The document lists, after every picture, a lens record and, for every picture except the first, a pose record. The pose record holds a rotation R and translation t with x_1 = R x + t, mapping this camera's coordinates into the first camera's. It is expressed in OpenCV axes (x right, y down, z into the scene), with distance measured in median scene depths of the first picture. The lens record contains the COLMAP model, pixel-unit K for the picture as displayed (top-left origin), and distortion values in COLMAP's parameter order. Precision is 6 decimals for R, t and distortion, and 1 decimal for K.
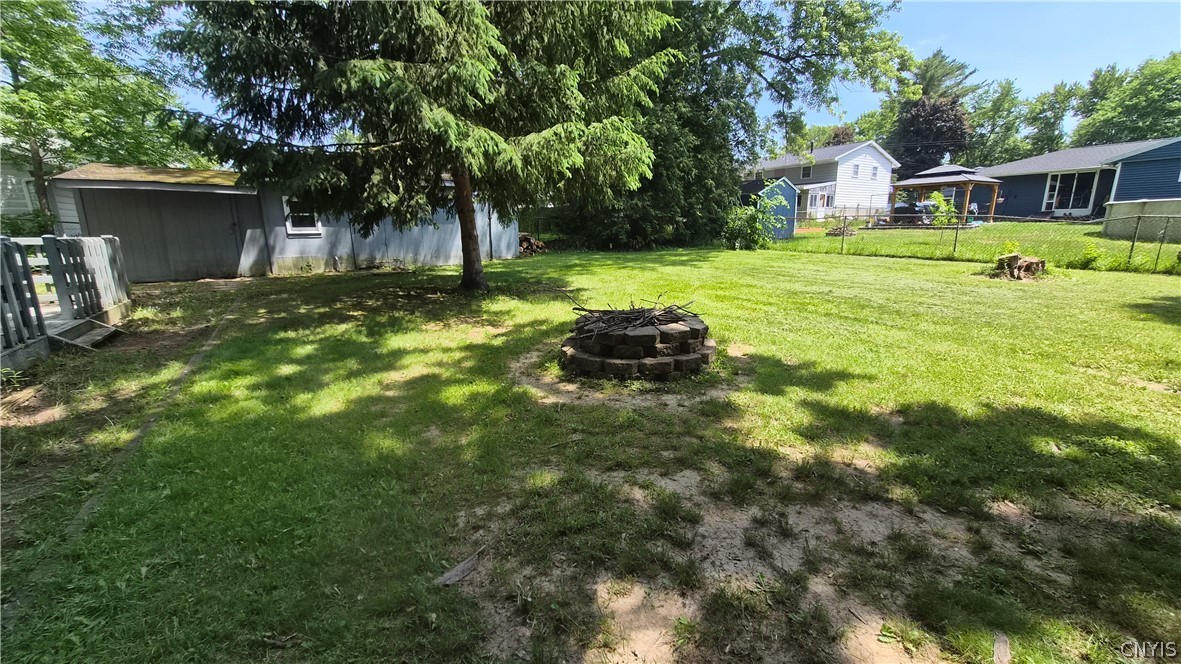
lens RADIAL K [[463.4, 0, 591.0], [0, 463.4, 326.8], [0, 0, 1]] dist [0.002819, 0.000119]
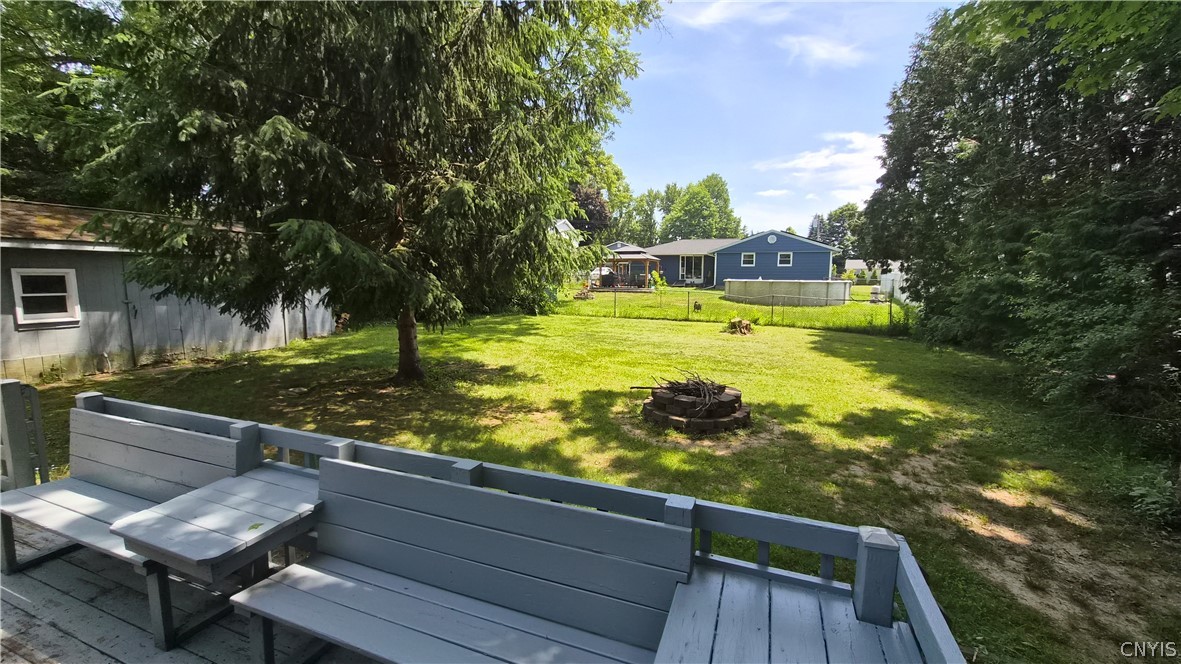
lens RADIAL K [[463.4, 0, 596.0], [0, 463.4, 332.1], [0, 0, 1]] dist [0.002819, 0.000119]
pose [[0.788402, -0.055273, 0.612672, -0.408589], [0.115430, 0.991557, -0.059084, -0.058282], [-0.604234, 0.117302, 0.788126, 0.007597]]
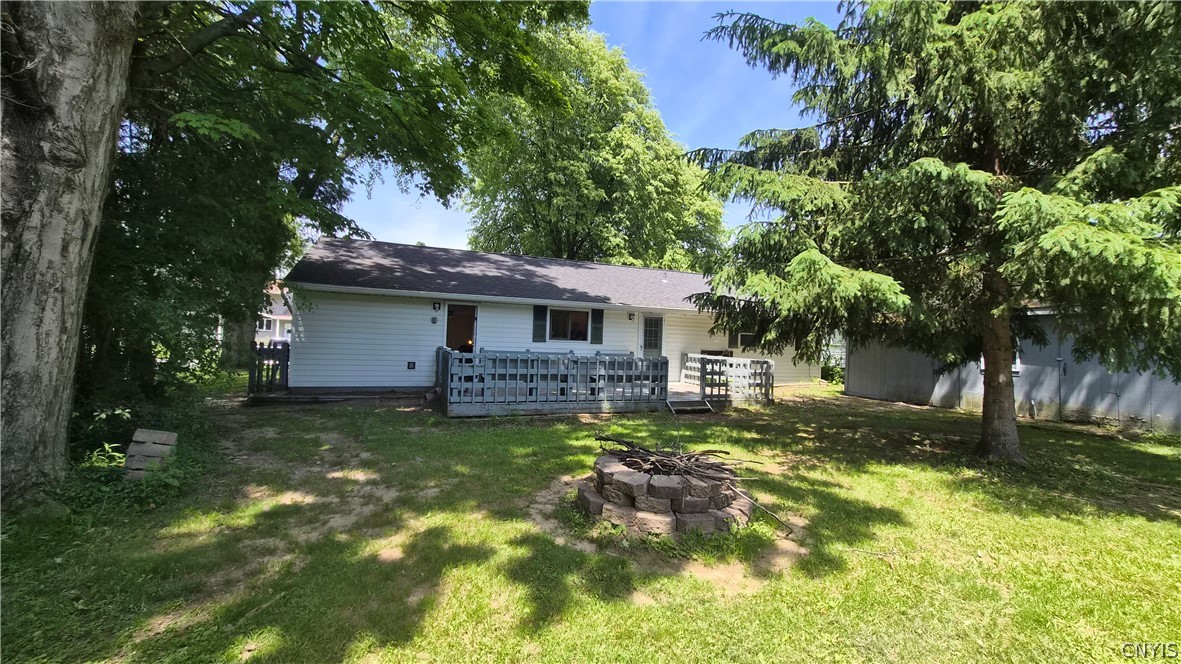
lens RADIAL K [[463.4, 0, 586.3], [0, 463.4, 331.4], [0, 0, 1]] dist [0.002819, 0.000119]
pose [[-0.160996, -0.019744, -0.986757, 0.405257], [-0.244592, 0.969409, 0.020510, -0.098001], [0.956167, 0.244655, -0.160901, 0.368369]]
